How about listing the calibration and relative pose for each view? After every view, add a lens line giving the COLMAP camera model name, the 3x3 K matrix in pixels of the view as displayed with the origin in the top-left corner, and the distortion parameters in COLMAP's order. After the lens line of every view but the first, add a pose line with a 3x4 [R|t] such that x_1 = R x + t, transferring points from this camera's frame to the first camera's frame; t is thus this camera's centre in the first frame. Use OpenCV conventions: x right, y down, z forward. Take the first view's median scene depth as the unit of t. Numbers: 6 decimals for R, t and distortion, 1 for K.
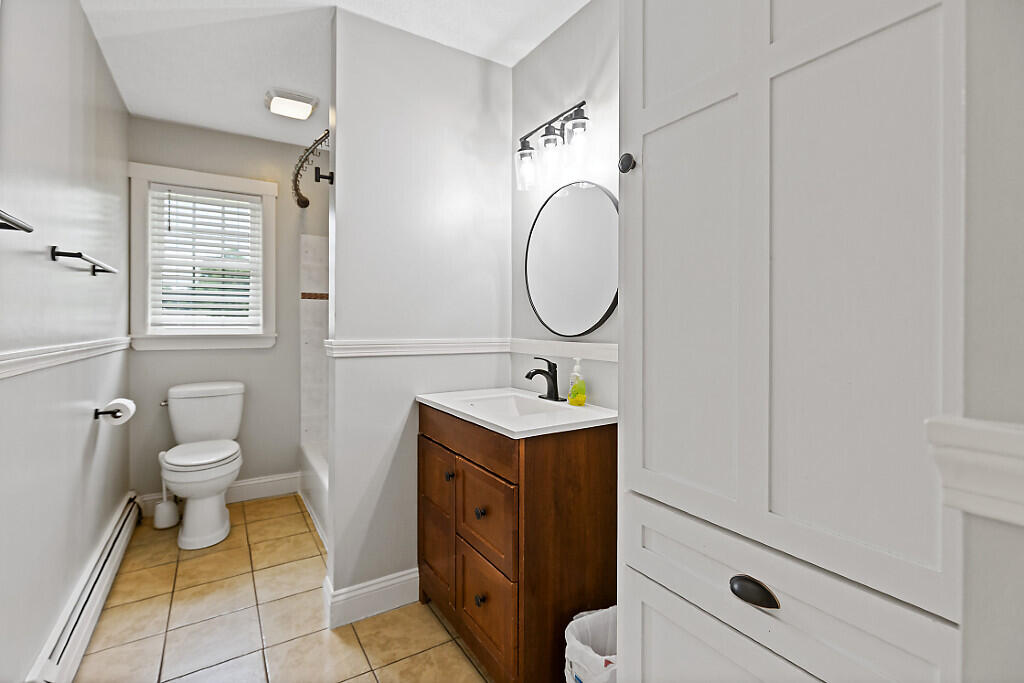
lens RADIAL K [[465.6, 0, 508.7], [0, 465.6, 324.2], [0, 0, 1]] dist [-0.002477, -0.000314]
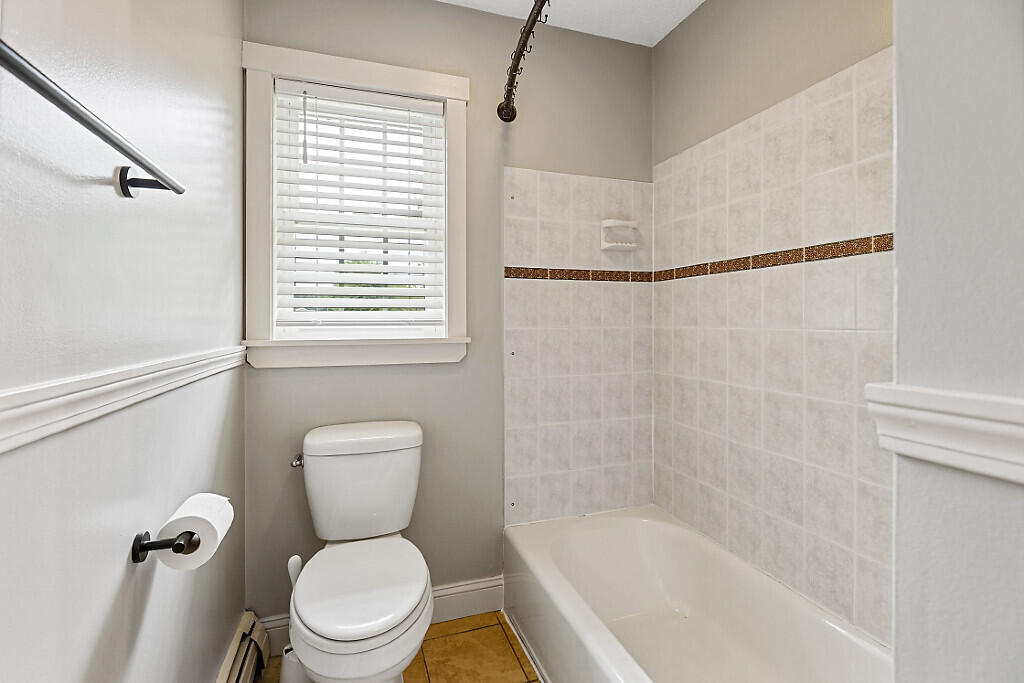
lens RADIAL K [[467.7, 0, 507.7], [0, 467.7, 317.2], [0, 0, 1]] dist [-0.004624, 0.000272]
pose [[0.973577, -0.006404, -0.228270, -0.322943], [0.004703, 0.999957, -0.007993, -0.000478], [0.228311, 0.006708, 0.973565, 0.451215]]
